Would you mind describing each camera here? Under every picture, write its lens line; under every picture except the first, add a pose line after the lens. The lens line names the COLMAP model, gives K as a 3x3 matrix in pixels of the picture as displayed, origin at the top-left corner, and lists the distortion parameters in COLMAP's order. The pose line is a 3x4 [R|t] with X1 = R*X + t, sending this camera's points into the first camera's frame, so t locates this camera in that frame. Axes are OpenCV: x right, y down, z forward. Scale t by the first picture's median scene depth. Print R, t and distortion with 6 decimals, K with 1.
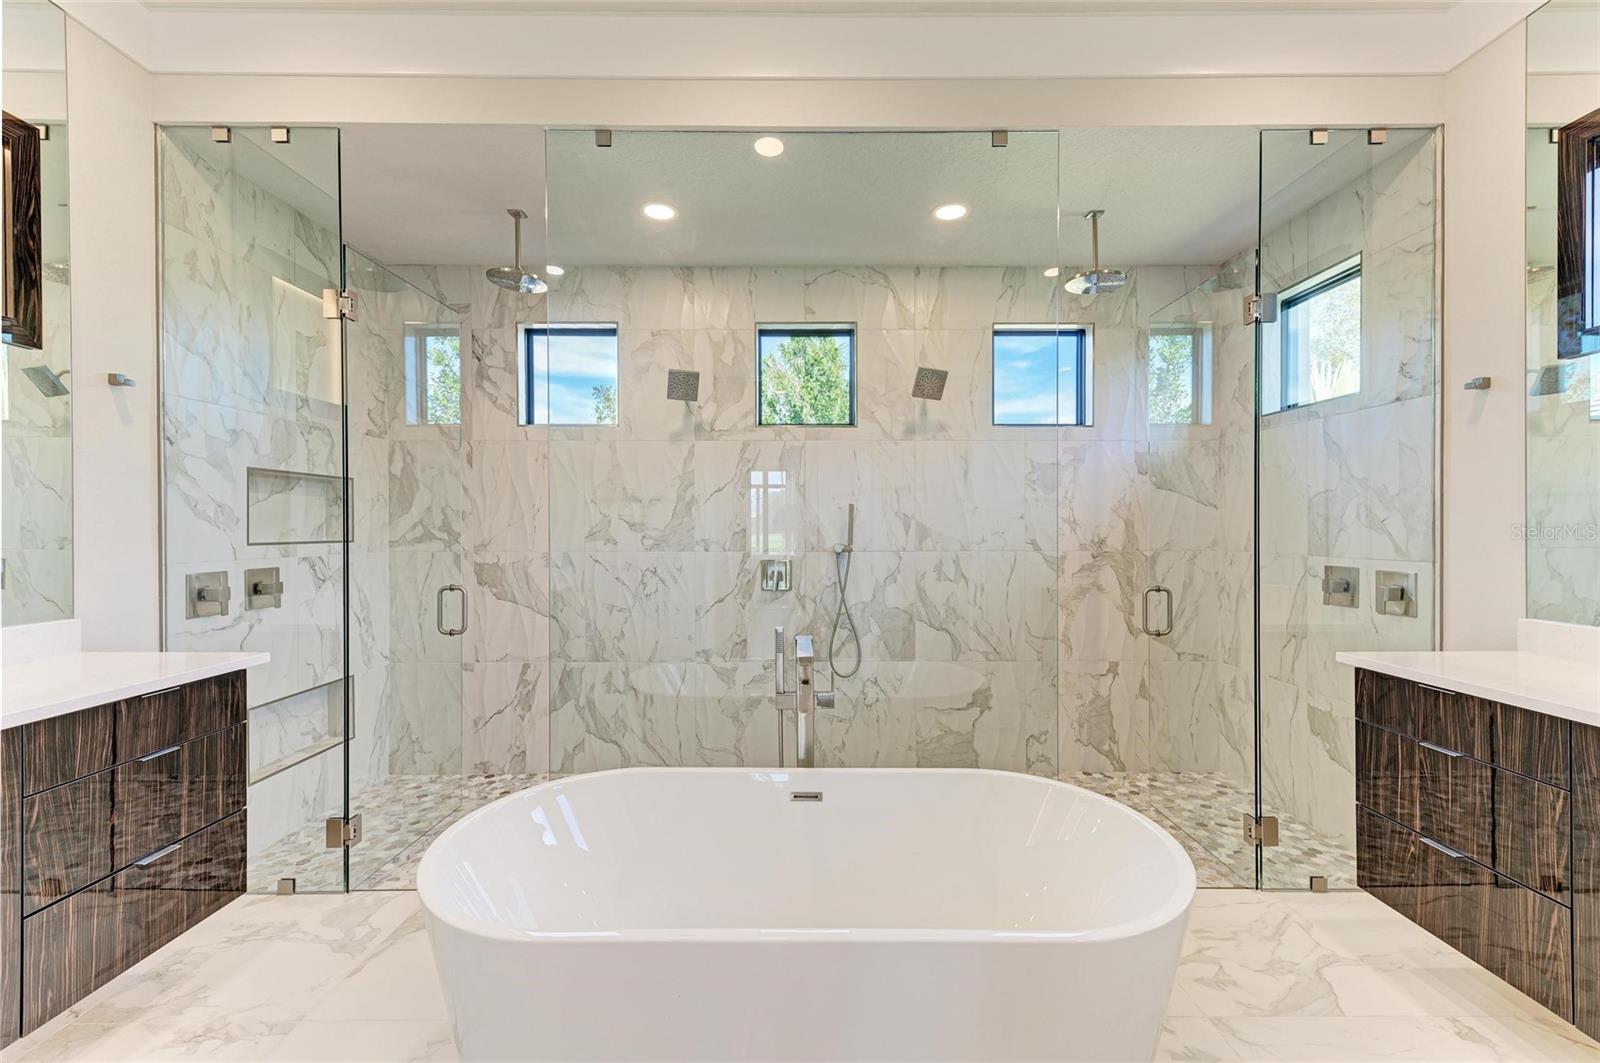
lens RADIAL K [[595.9, 0, 802.0], [0, 595.9, 530.9], [0, 0, 1]] dist [0.008353, 0.000168]
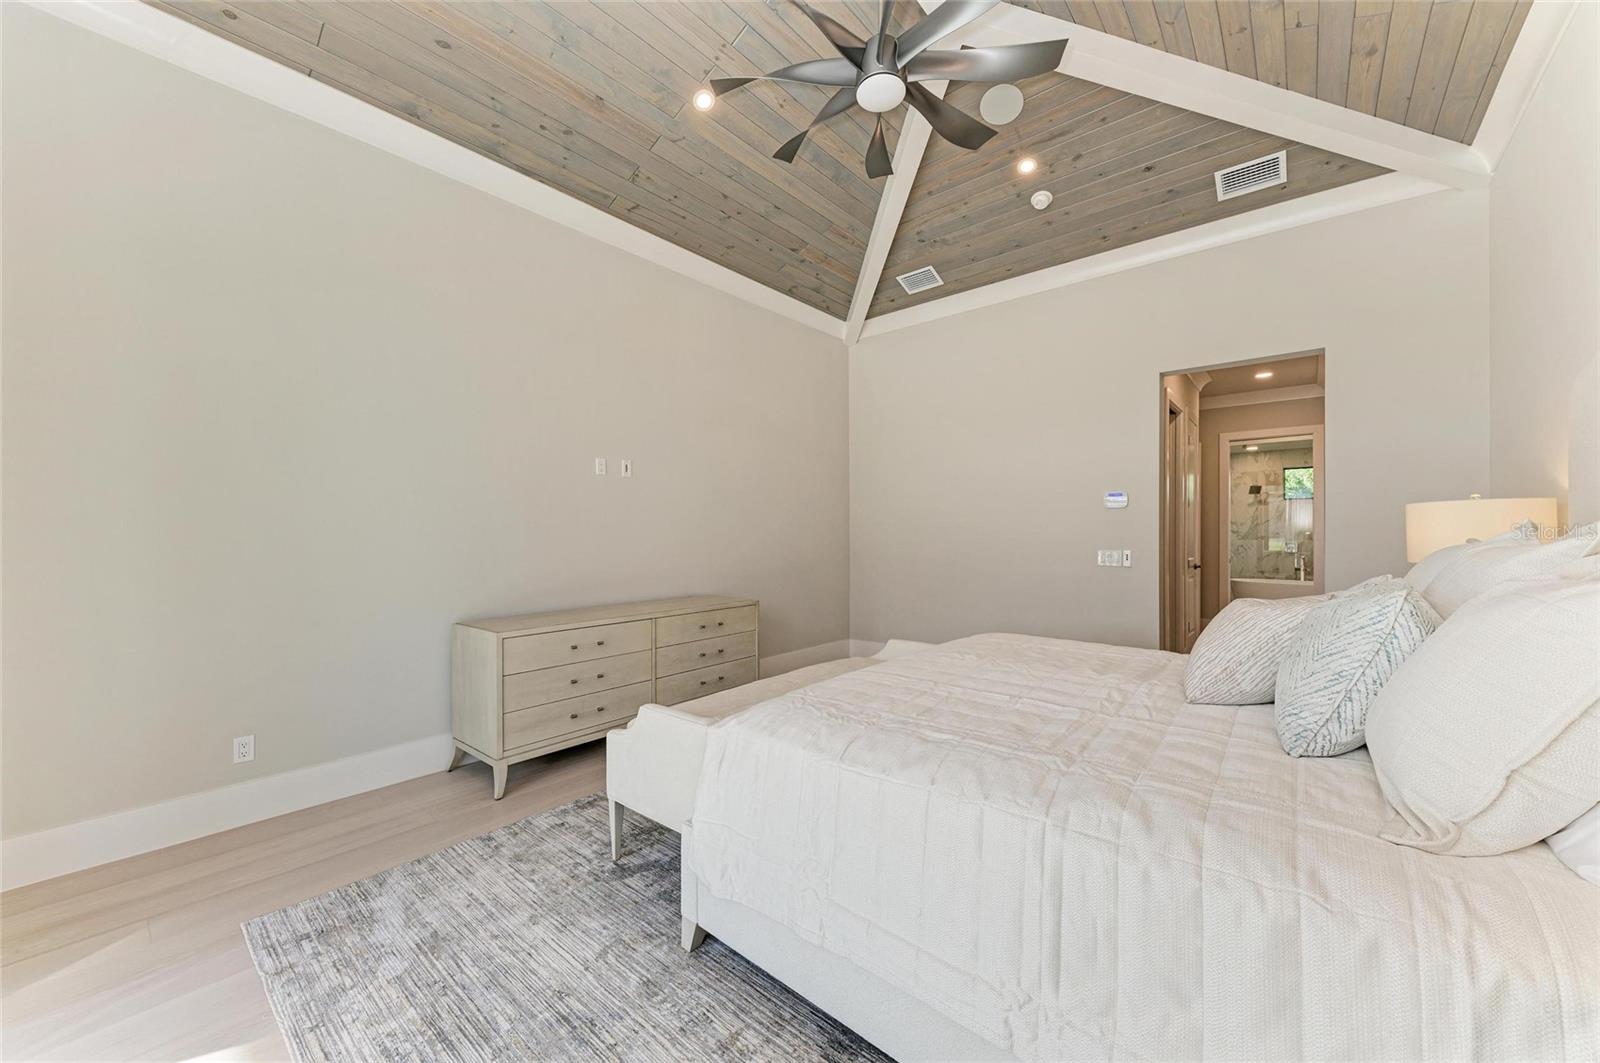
lens RADIAL K [[595.9, 0, 807.6], [0, 595.9, 535.0], [0, 0, 1]] dist [0.008353, 0.000168]
pose [[0.770287, 0.000734, -0.637696, 0.008122], [0.003665, 0.999978, 0.005578, -0.019405], [0.637686, -0.006634, 0.770268, -3.073163]]
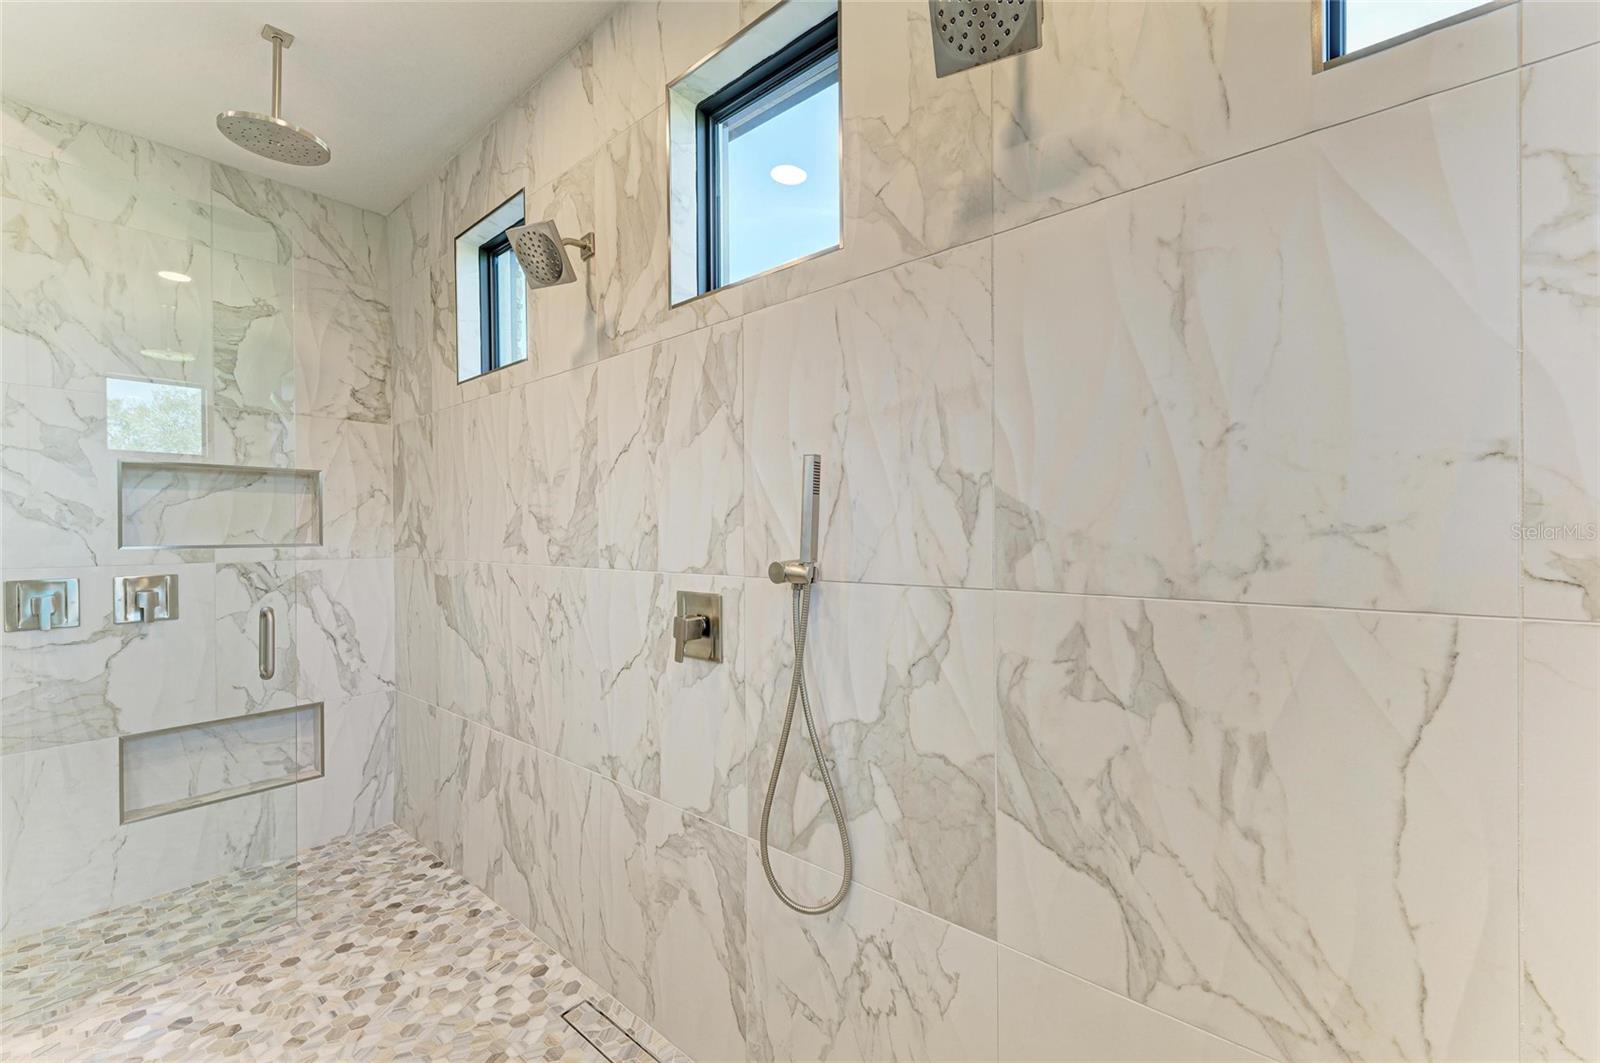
lens RADIAL K [[639.4, 0, 793.5], [0, 639.4, 536.9], [0, 0, 1]] dist [0.012361, -0.000639]
pose [[0.766694, -0.000490, -0.642013, 0.324731], [0.003195, 0.999990, 0.003053, 0.004975], [0.642005, -0.004392, 0.766688, 0.674772]]
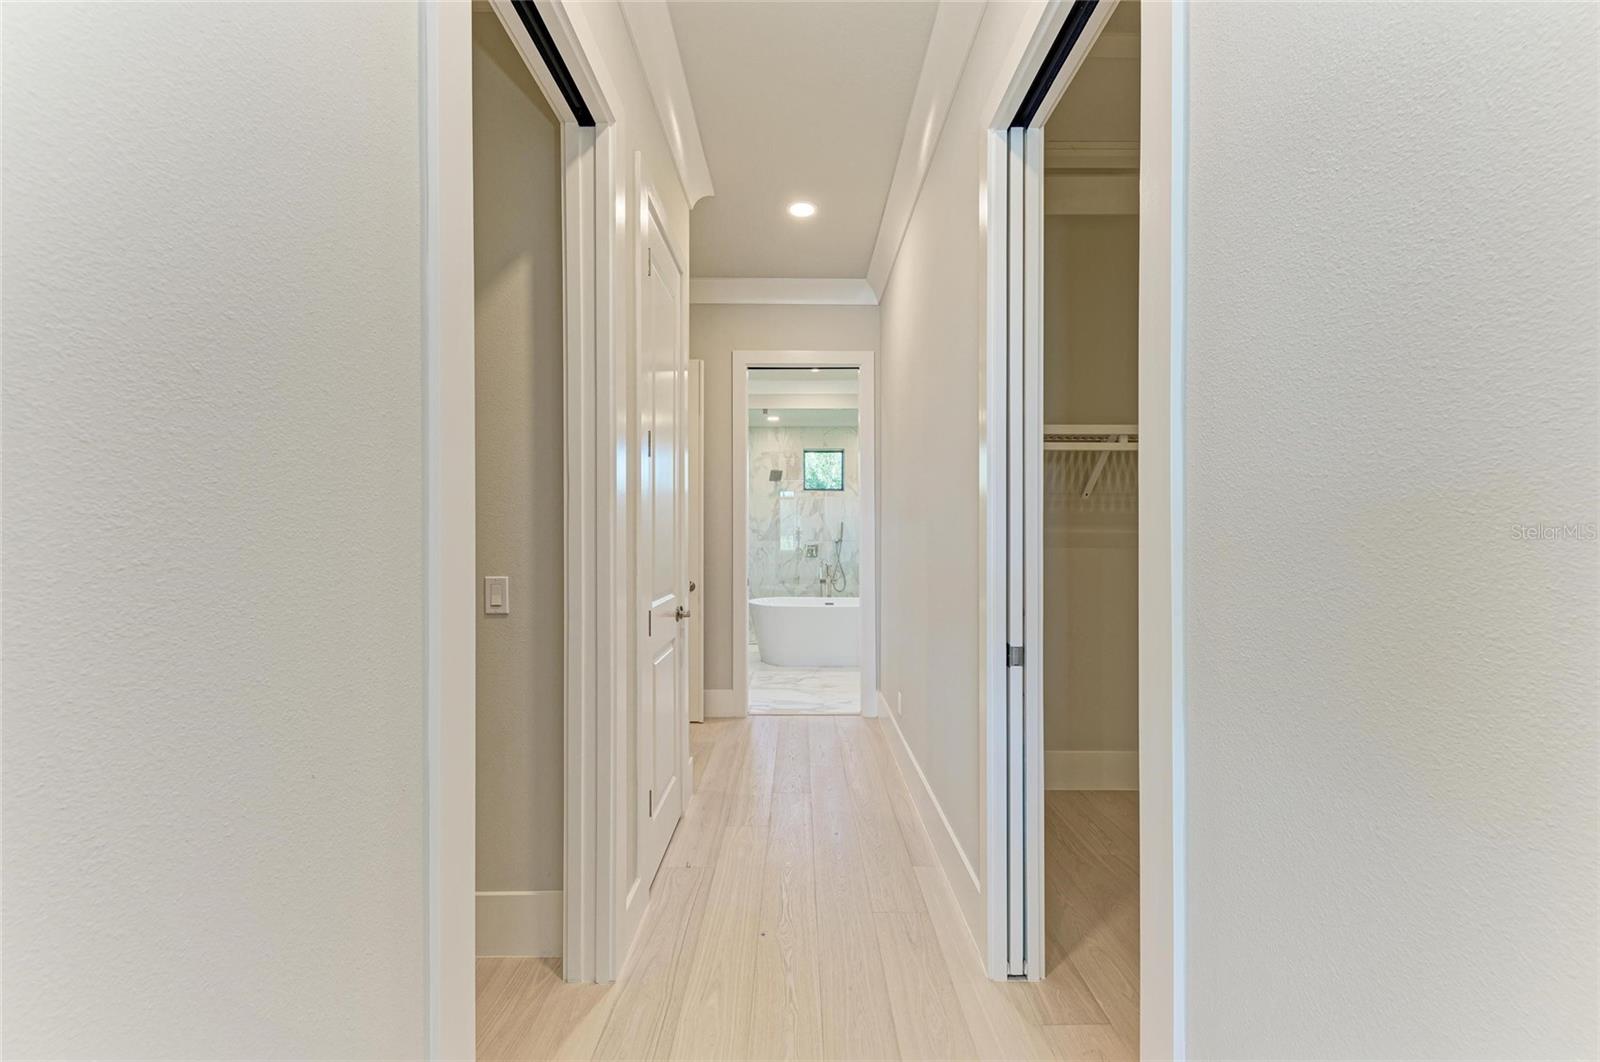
lens RADIAL K [[595.9, 0, 798.9], [0, 595.9, 532.2], [0, 0, 1]] dist [0.008353, 0.000168]
pose [[0.999996, 0.000417, 0.002794, -0.104133], [-0.000432, 0.999987, 0.005097, -0.015399], [-0.002792, -0.005098, 0.999983, -1.493967]]
